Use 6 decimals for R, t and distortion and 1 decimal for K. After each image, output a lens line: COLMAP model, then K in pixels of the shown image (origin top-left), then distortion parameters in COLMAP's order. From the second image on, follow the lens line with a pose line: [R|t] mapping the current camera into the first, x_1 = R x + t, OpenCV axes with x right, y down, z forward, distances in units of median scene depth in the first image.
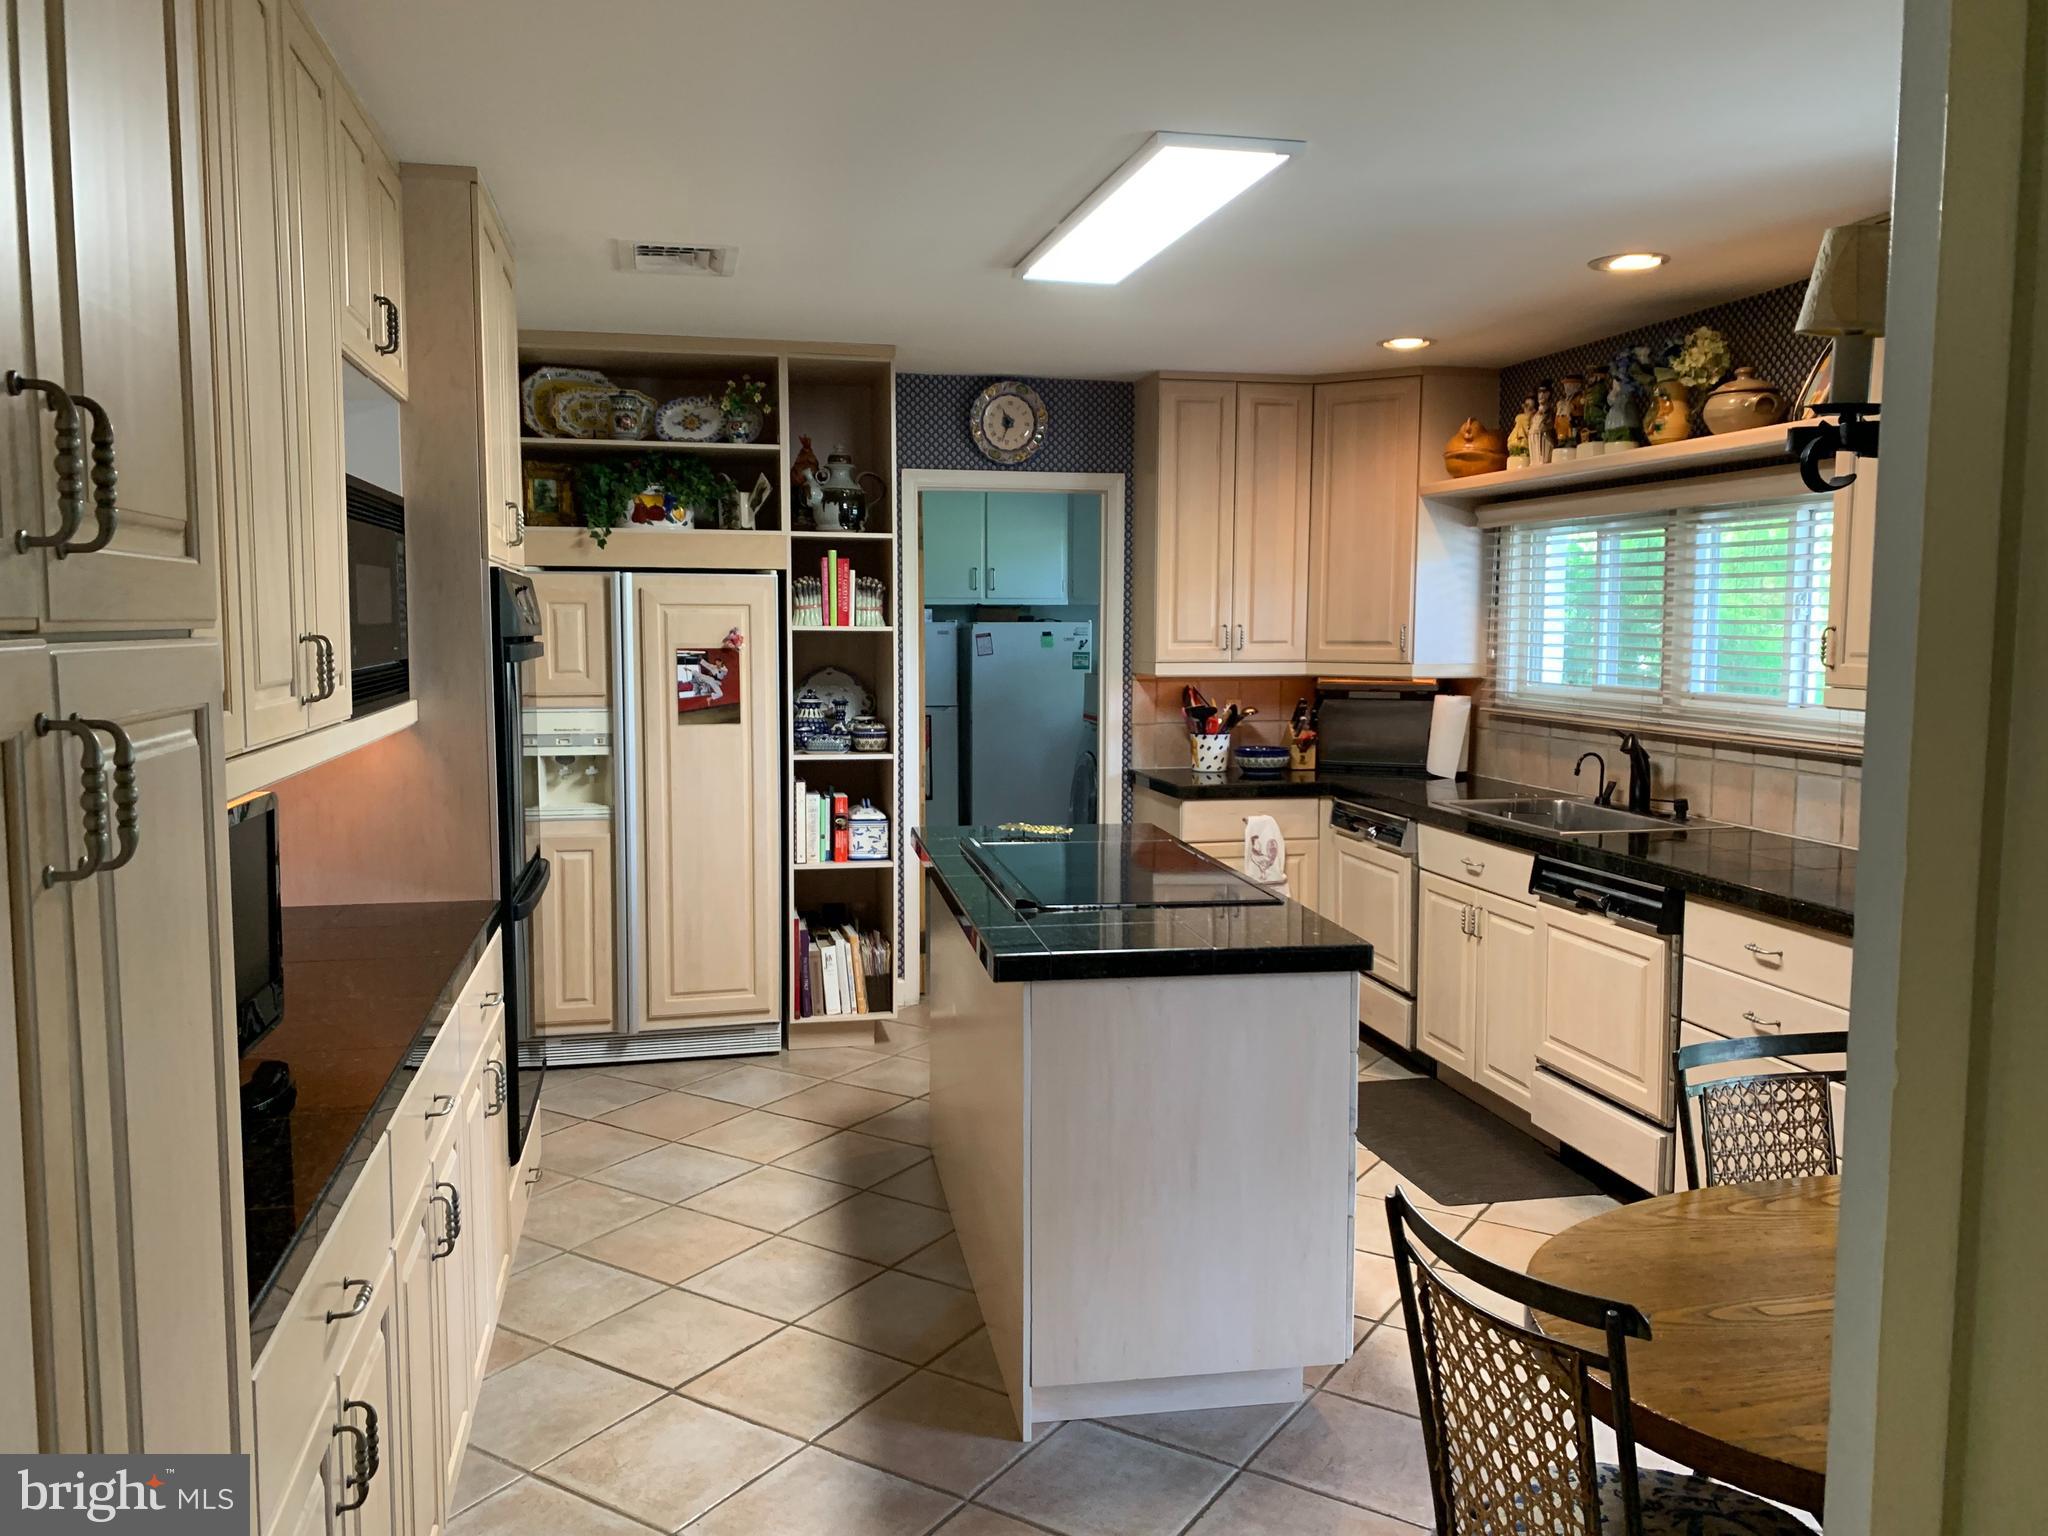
lens RADIAL K [[1578.0, 0, 1081.5], [0, 1578.0, 768.4], [0, 0, 1]] dist [0.032124, -0.027151]
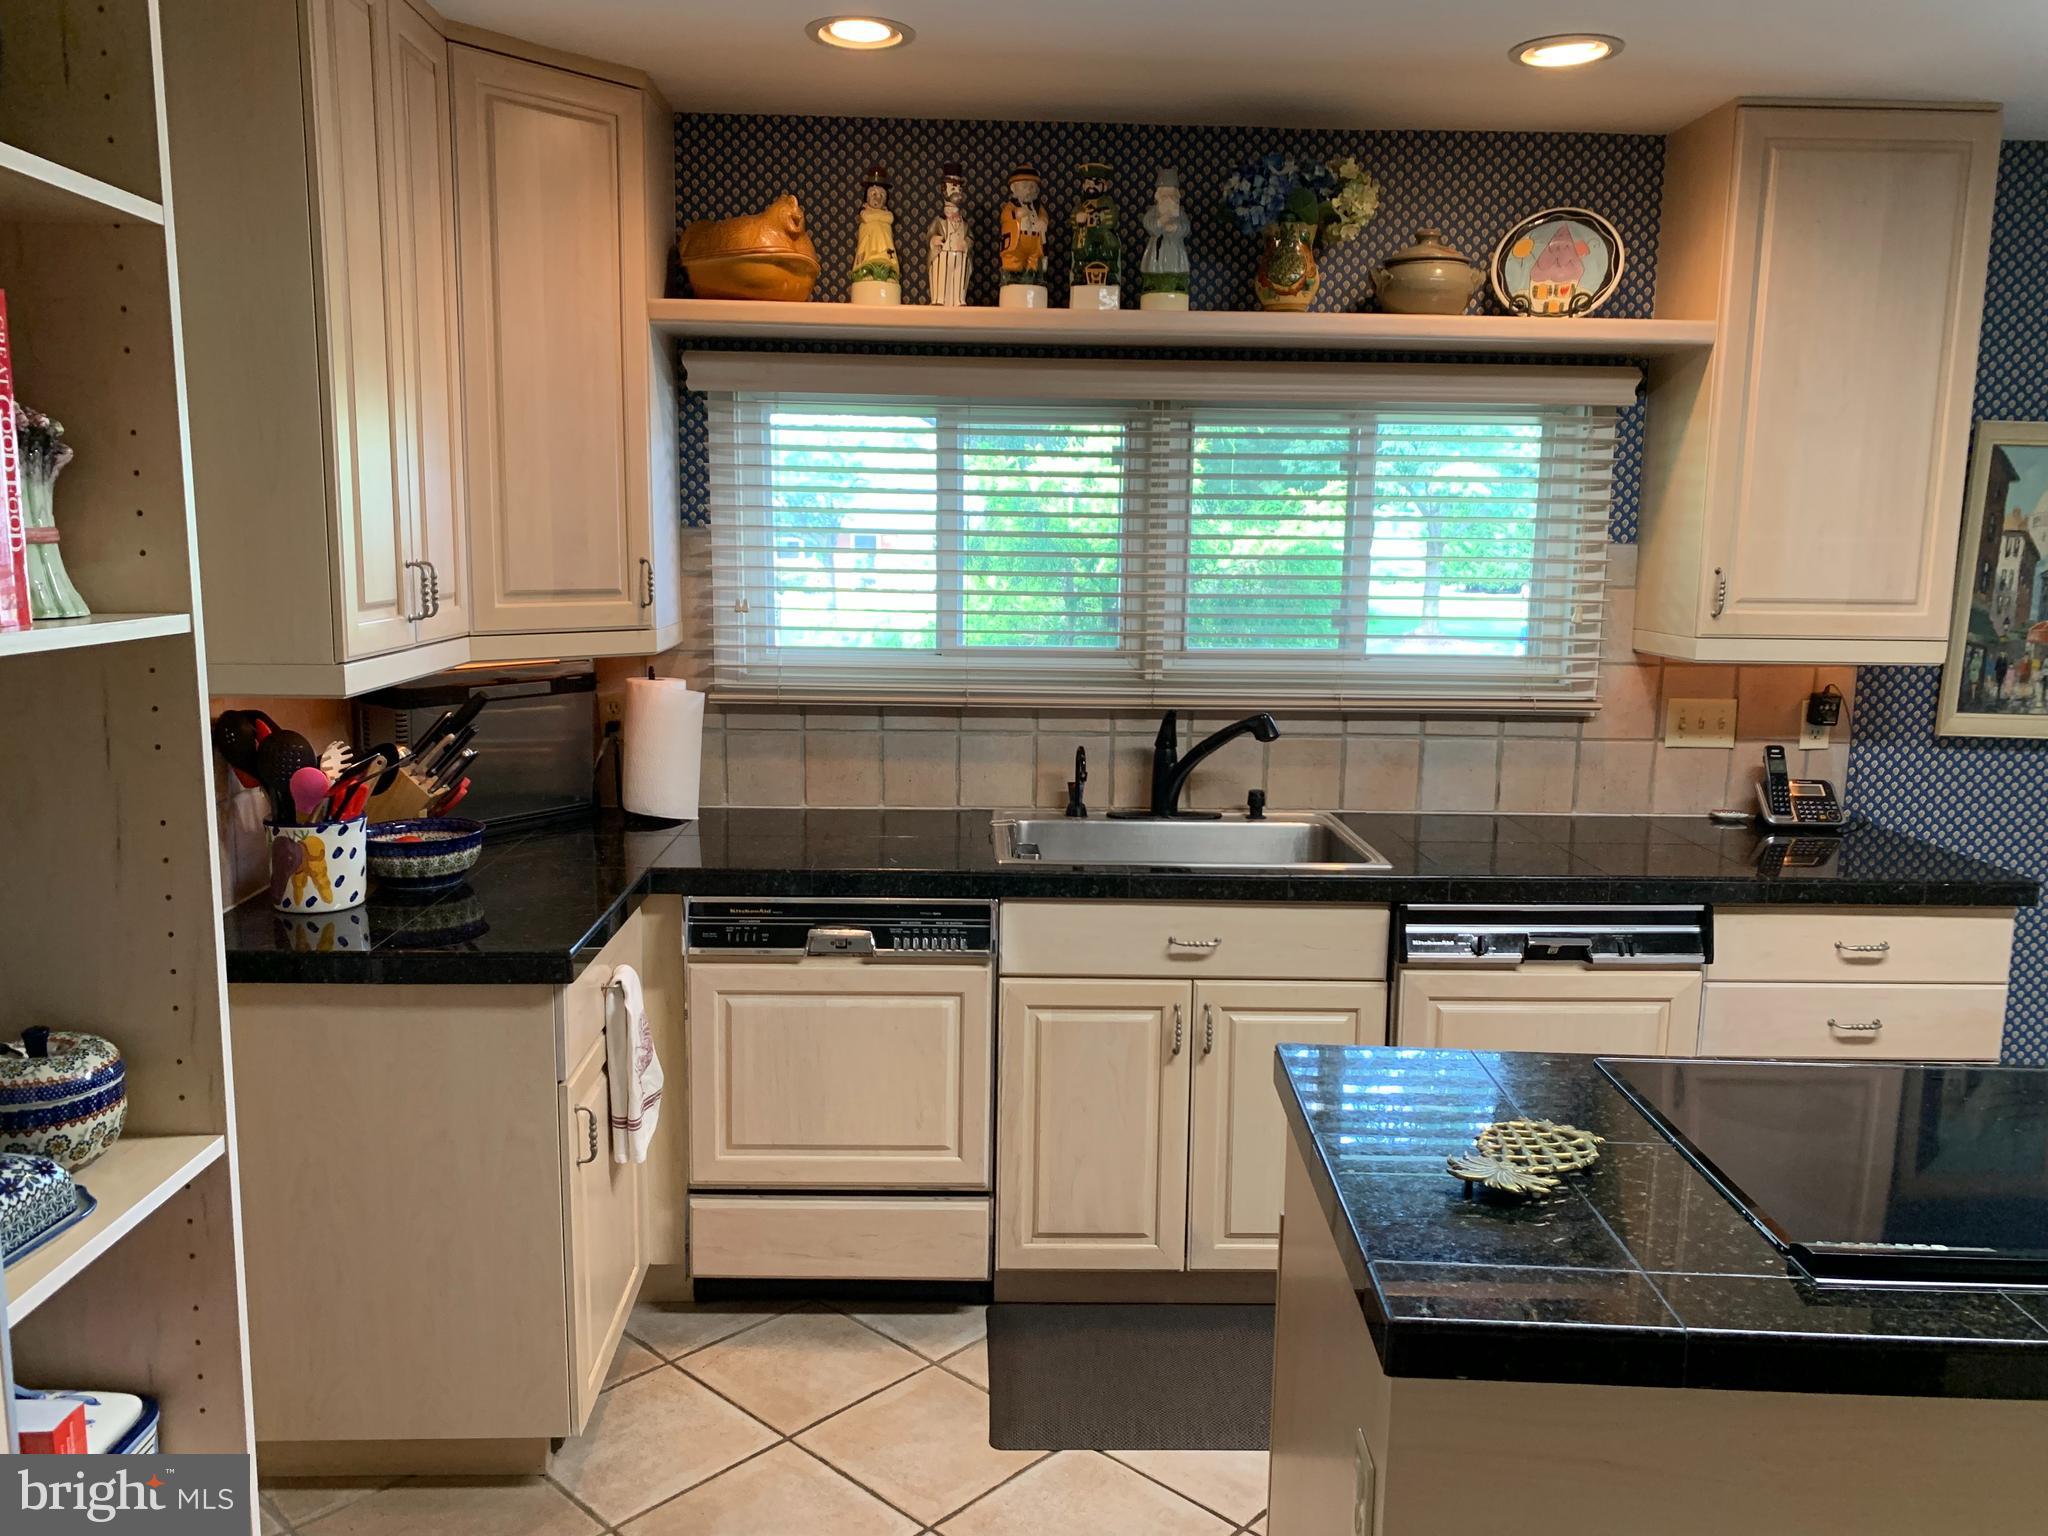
lens RADIAL K [[1460.2, 0, 1022.9], [0, 1460.2, 754.5], [0, 0, 1]] dist [-0.000148, -0.000551]
pose [[0.250987, -0.132573, 0.958869, -0.294499], [0.082040, 0.989926, 0.115393, -0.080825], [-0.964508, 0.049703, 0.259334, 0.851980]]
